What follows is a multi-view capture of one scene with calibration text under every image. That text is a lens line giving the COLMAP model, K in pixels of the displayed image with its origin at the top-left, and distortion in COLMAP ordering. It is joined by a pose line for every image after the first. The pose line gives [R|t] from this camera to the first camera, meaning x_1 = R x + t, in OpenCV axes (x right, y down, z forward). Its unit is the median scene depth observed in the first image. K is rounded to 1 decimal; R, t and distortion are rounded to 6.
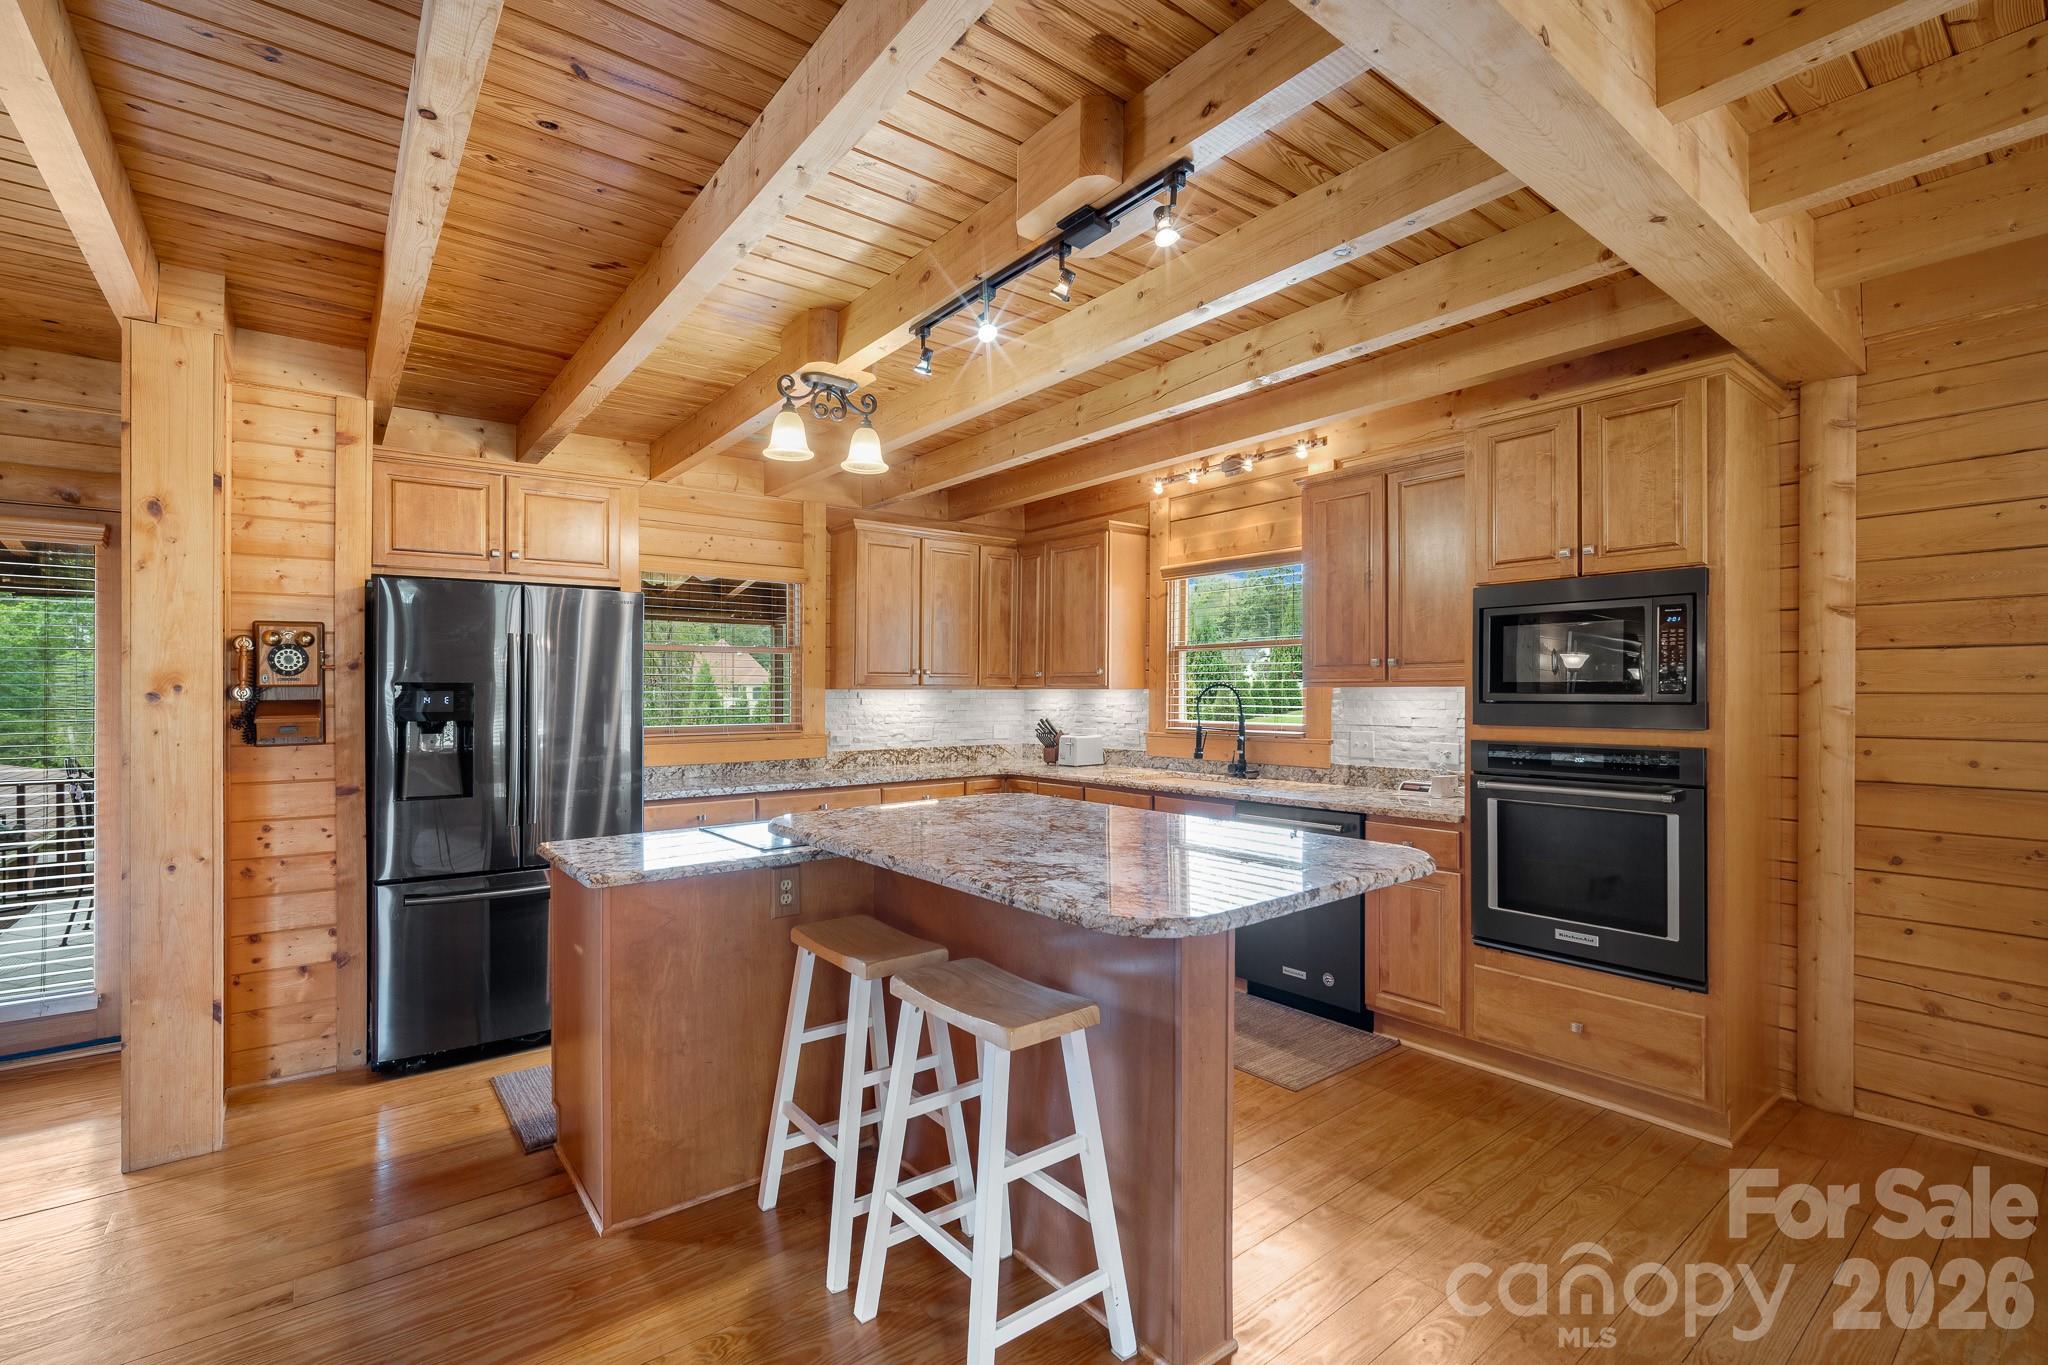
lens RADIAL K [[901.0, 0, 1022.7], [0, 901.0, 671.9], [0, 0, 1]] dist [-0.006073, 0.000664]
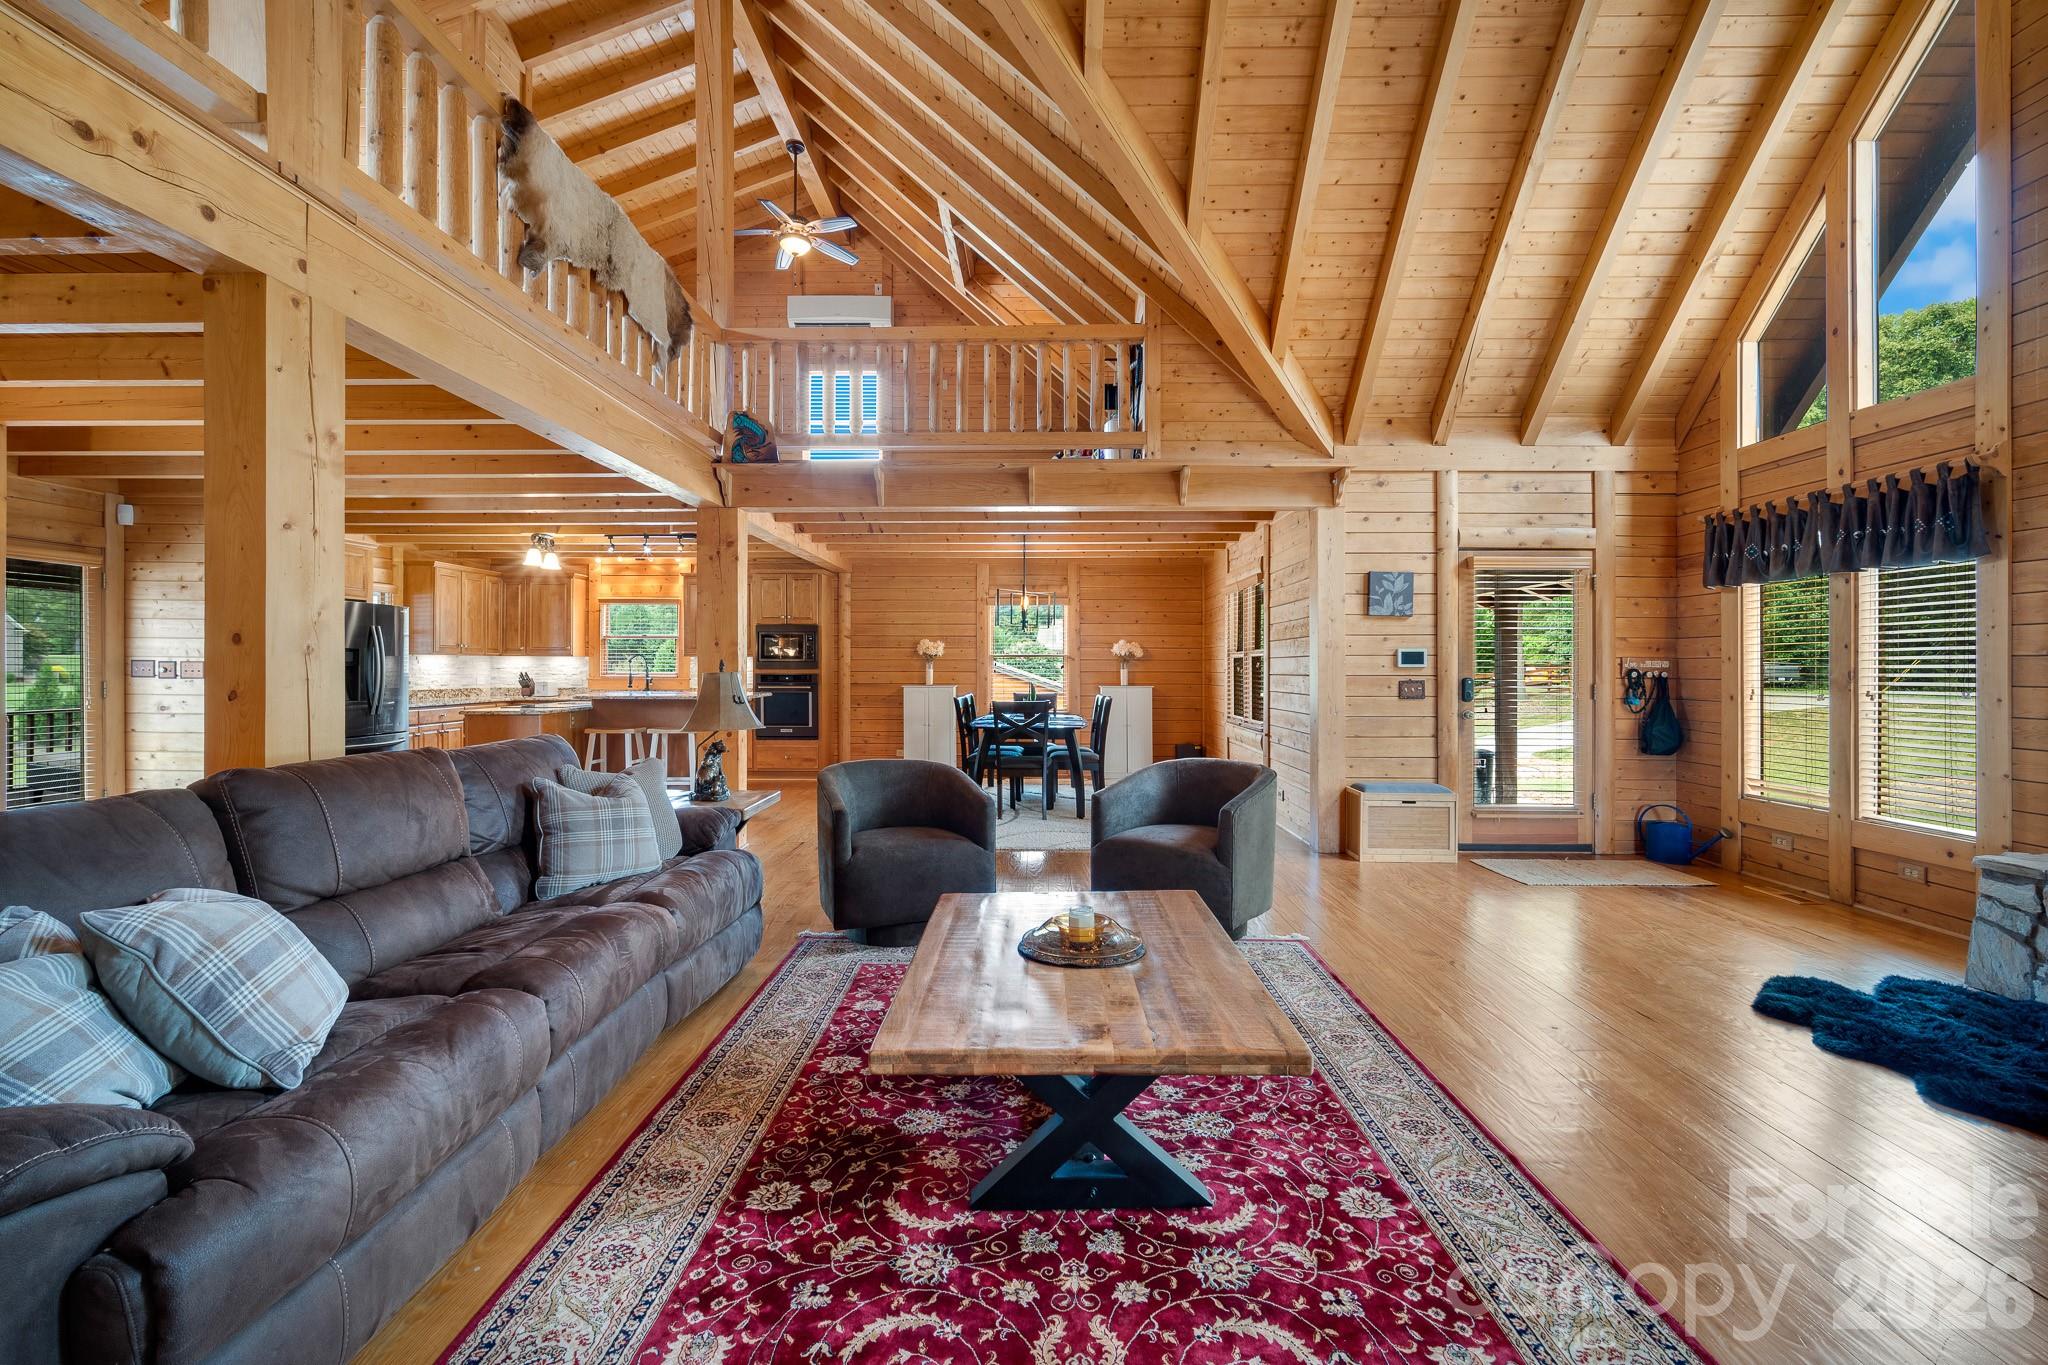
lens RADIAL K [[901.0, 0, 1022.7], [0, 901.0, 671.9], [0, 0, 1]] dist [-0.006073, 0.000664]
pose [[0.626670, 0.001600, 0.779283, -1.115062], [-0.021002, 0.999669, 0.014836, 0.003254], [-0.779001, -0.025664, 0.626497, -1.386610]]
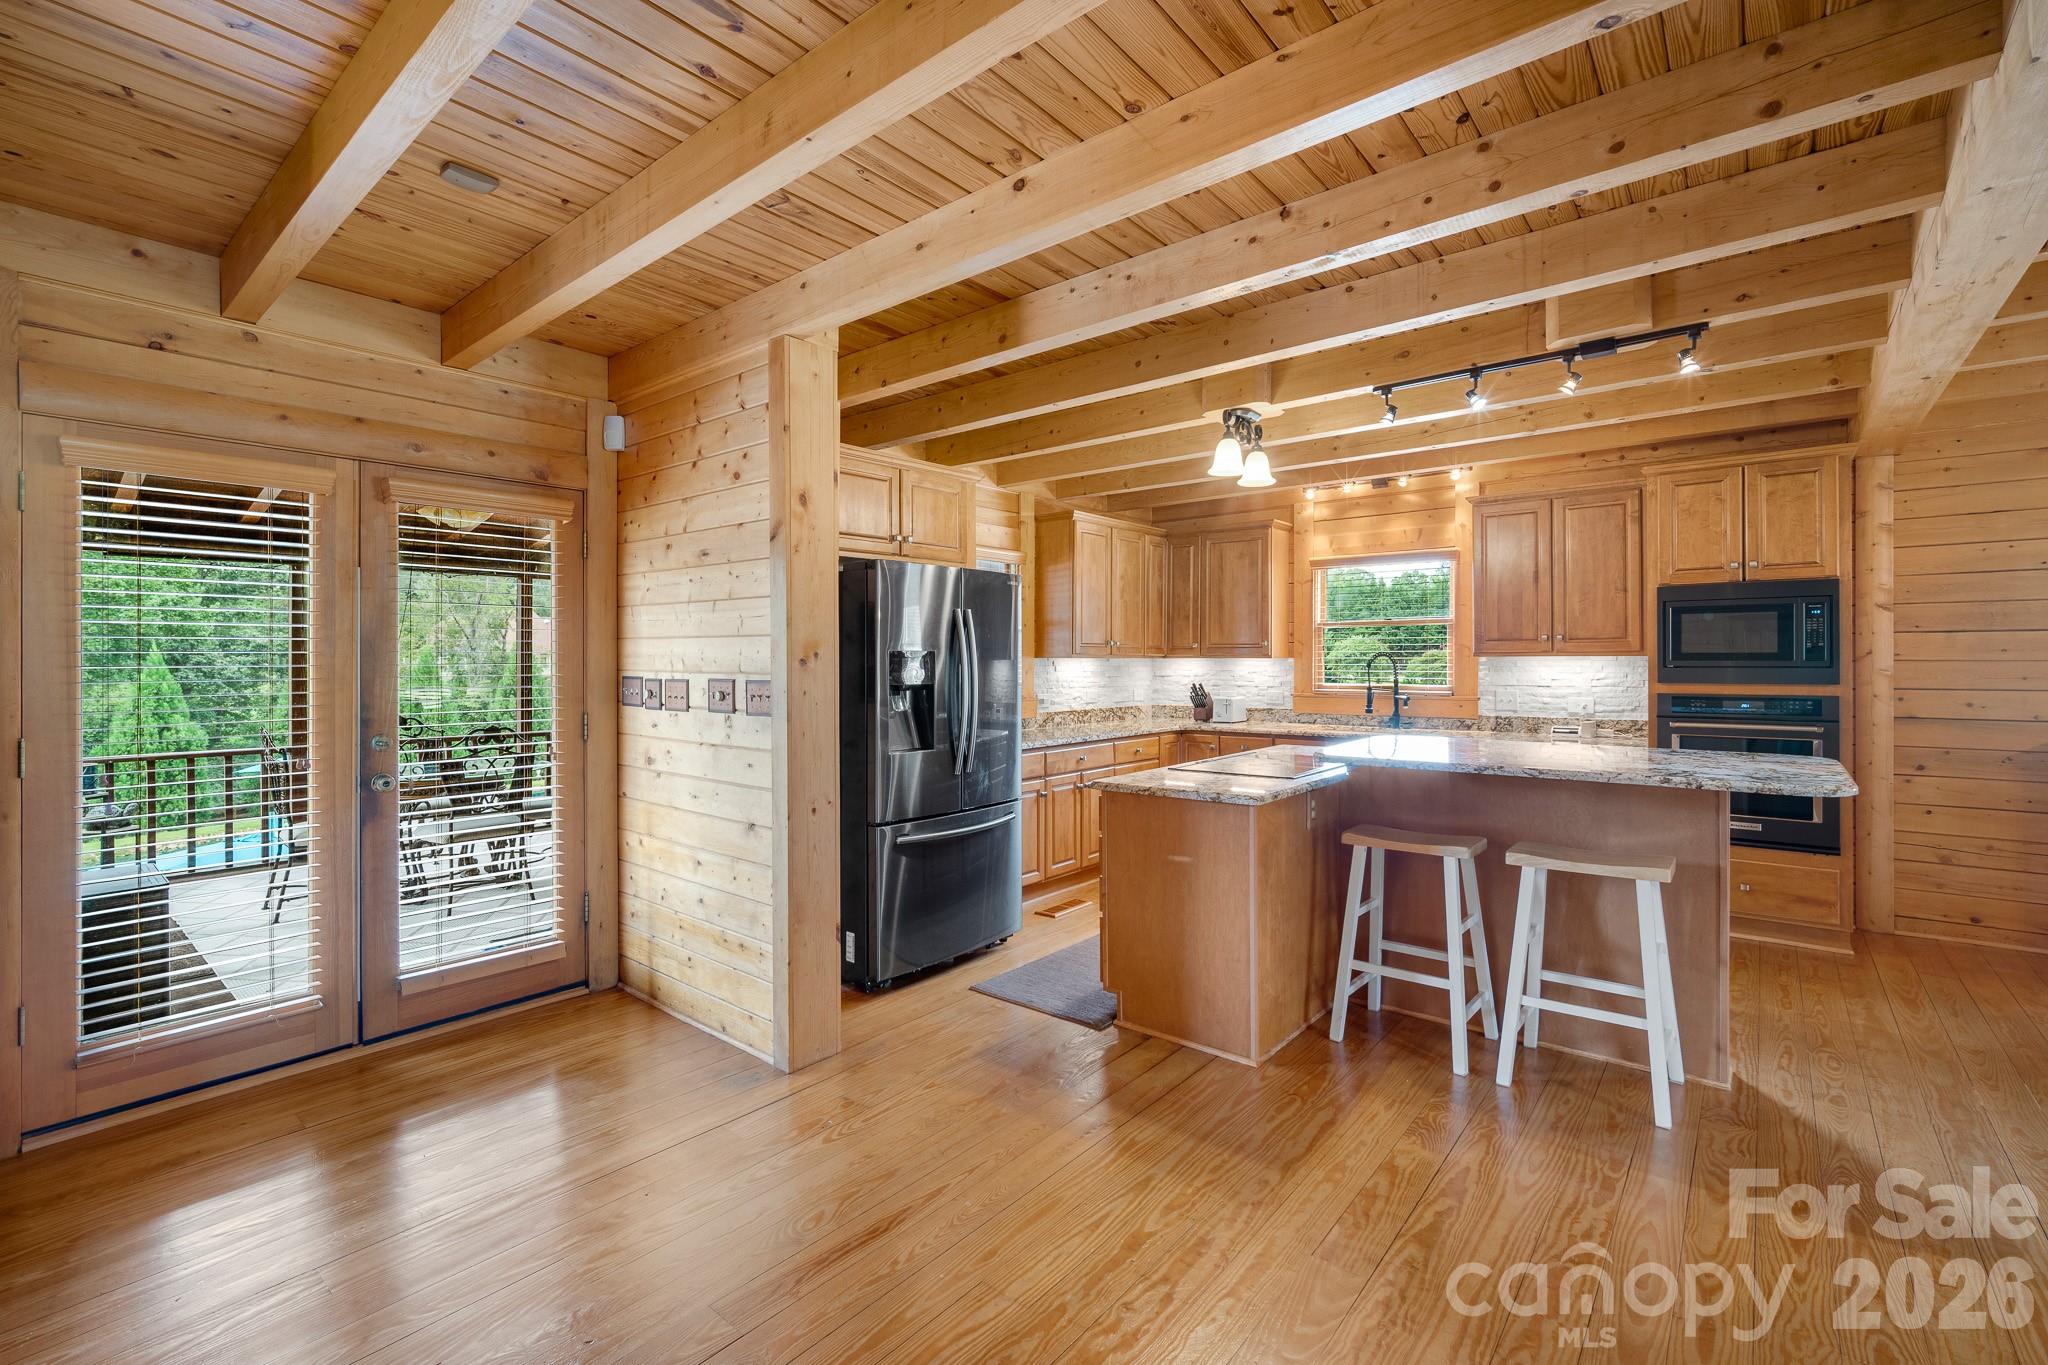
lens RADIAL K [[901.0, 0, 1022.7], [0, 901.0, 671.9], [0, 0, 1]] dist [-0.006073, 0.000664]
pose [[0.977171, -0.001155, 0.212451, -0.645320], [-0.005578, 0.999501, 0.031089, 0.002249], [-0.212381, -0.031564, 0.976677, -0.148992]]
